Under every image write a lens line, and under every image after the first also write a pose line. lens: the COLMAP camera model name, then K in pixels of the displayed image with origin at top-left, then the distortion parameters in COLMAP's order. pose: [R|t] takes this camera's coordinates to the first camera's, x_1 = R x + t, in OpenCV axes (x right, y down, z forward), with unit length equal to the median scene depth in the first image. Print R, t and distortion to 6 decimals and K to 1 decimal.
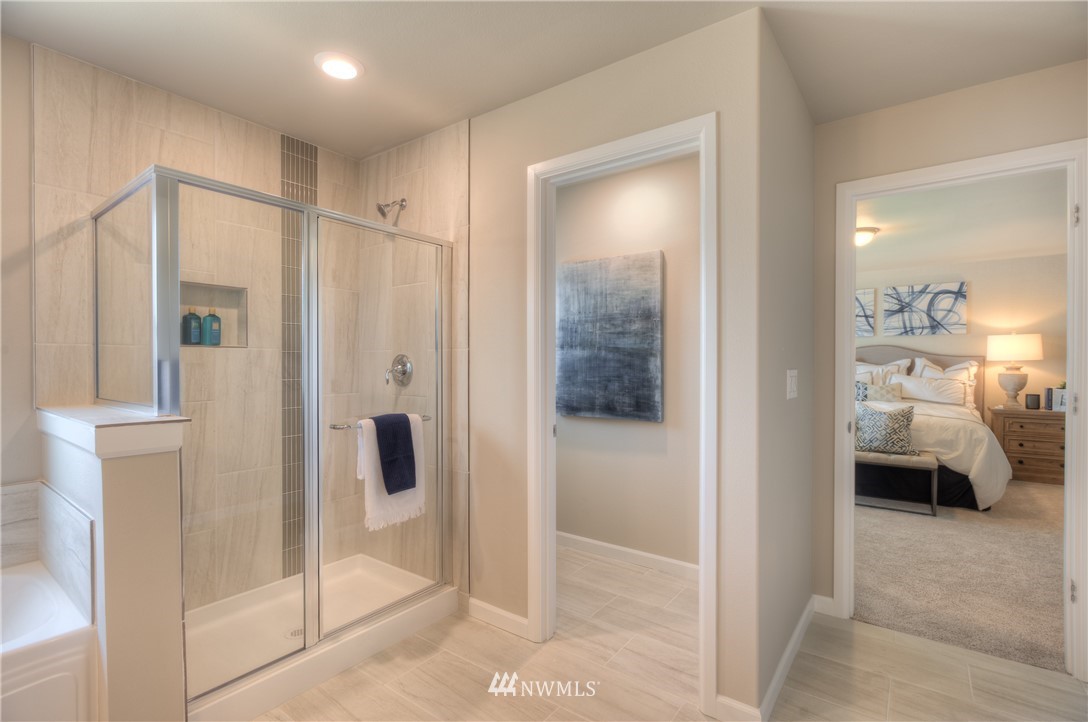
lens RADIAL K [[508.6, 0, 537.8], [0, 508.6, 366.1], [0, 0, 1]] dist [-0.005750, 0.003690]
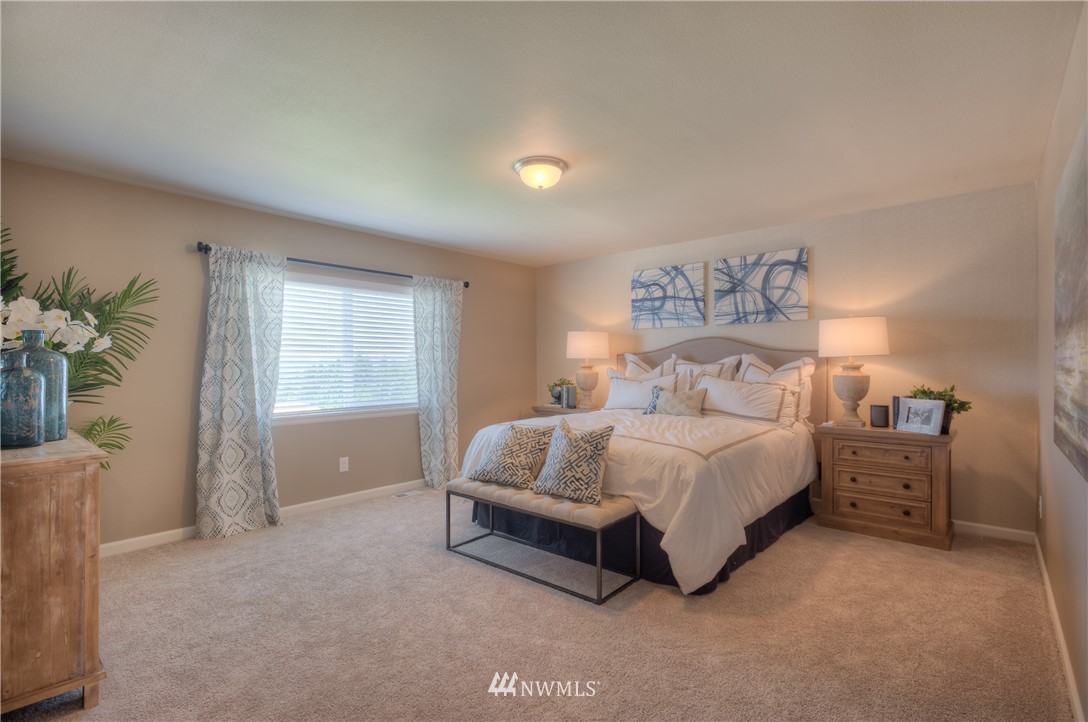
lens RADIAL K [[508.6, 0, 548.0], [0, 508.6, 361.4], [0, 0, 1]] dist [-0.005750, 0.003690]
pose [[0.996312, -0.006909, -0.085531, 0.532524], [0.005938, 0.999915, -0.011605, 0.001489], [0.085603, 0.011054, 0.996268, 0.250290]]
